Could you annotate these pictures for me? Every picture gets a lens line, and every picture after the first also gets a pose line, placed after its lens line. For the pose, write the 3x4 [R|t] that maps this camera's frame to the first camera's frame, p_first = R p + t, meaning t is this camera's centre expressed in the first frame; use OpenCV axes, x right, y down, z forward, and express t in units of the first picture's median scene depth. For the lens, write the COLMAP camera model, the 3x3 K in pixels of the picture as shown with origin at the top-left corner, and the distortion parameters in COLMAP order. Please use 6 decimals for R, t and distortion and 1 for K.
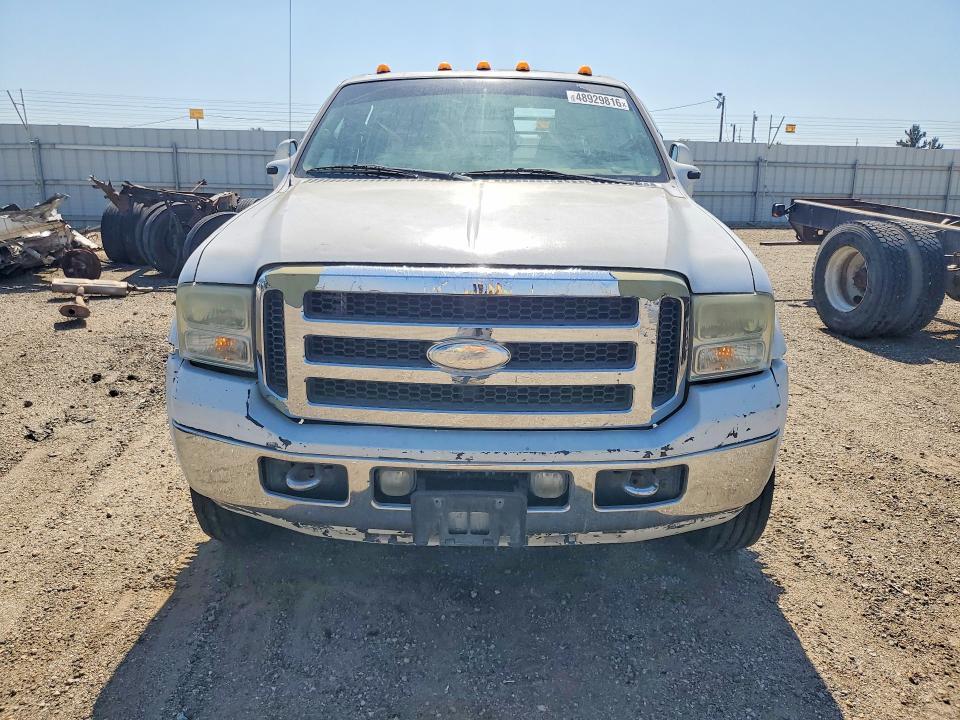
lens RADIAL K [[769.2, 0, 447.4], [0, 769.2, 359.6], [0, 0, 1]] dist [0.004660, 0.013658]
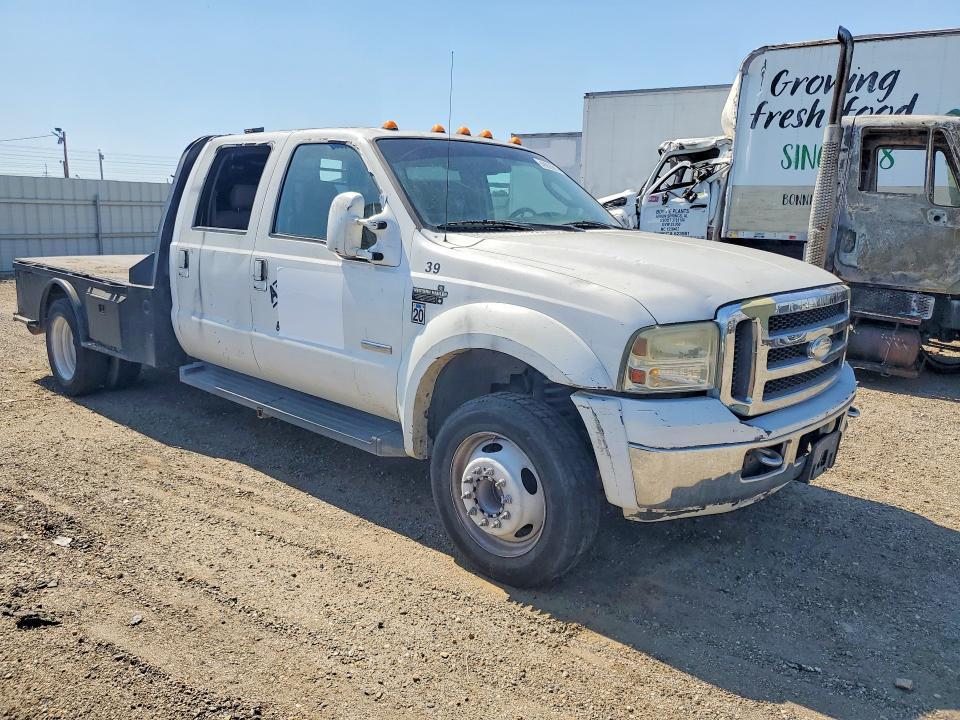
lens RADIAL K [[774.8, 0, 479.2], [0, 774.8, 343.2], [0, 0, 1]] dist [0.007704, 0.012638]
pose [[0.651785, -0.136548, 0.746010, -0.884372], [0.186736, 0.982269, 0.016641, -0.092144], [-0.735055, 0.128460, 0.665727, 0.271851]]
